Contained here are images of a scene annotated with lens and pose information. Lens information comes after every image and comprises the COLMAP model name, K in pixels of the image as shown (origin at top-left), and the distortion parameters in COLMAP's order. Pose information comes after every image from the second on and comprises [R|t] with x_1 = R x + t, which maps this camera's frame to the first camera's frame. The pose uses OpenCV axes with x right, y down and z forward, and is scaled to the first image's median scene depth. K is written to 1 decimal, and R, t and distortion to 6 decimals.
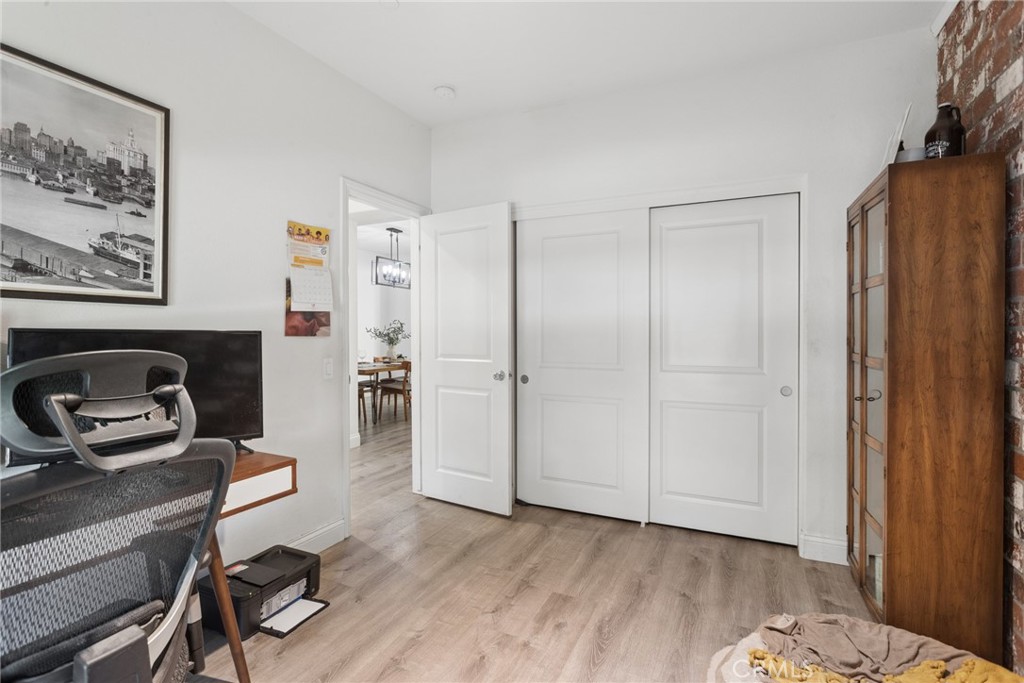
lens RADIAL K [[498.5, 0, 512.4], [0, 498.5, 334.8], [0, 0, 1]] dist [-0.012803, 0.007341]
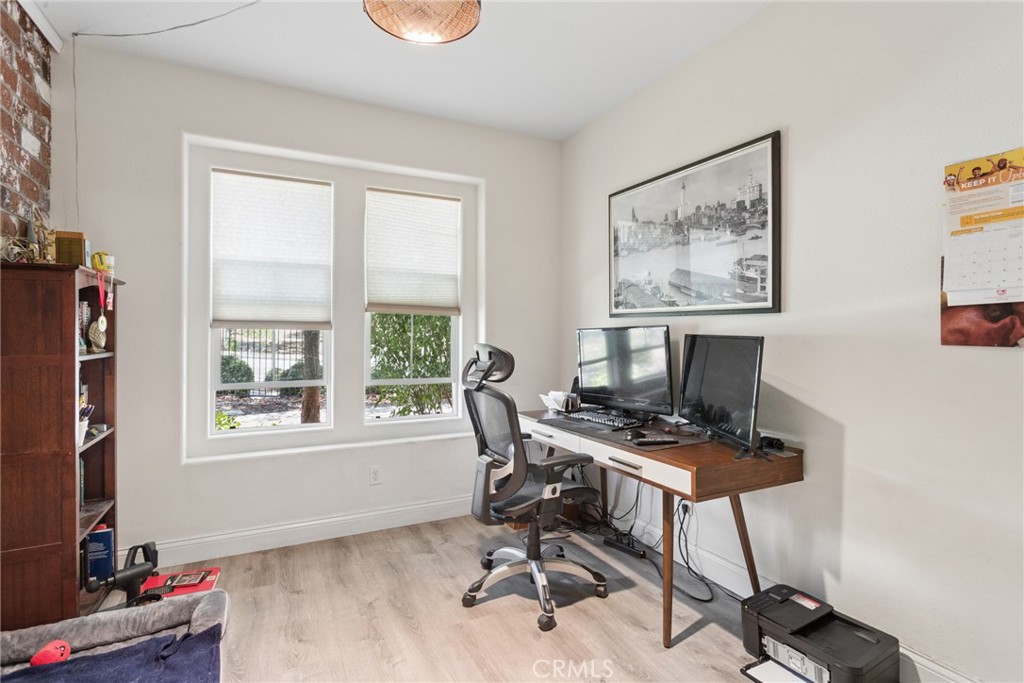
lens RADIAL K [[498.5, 0, 512.0], [0, 498.5, 337.0], [0, 0, 1]] dist [-0.012803, 0.007341]
pose [[-0.614178, 0.002016, -0.789165, 0.531839], [-0.009362, 0.999908, 0.009841, -0.011980], [0.789112, 0.013432, -0.614102, 1.254111]]
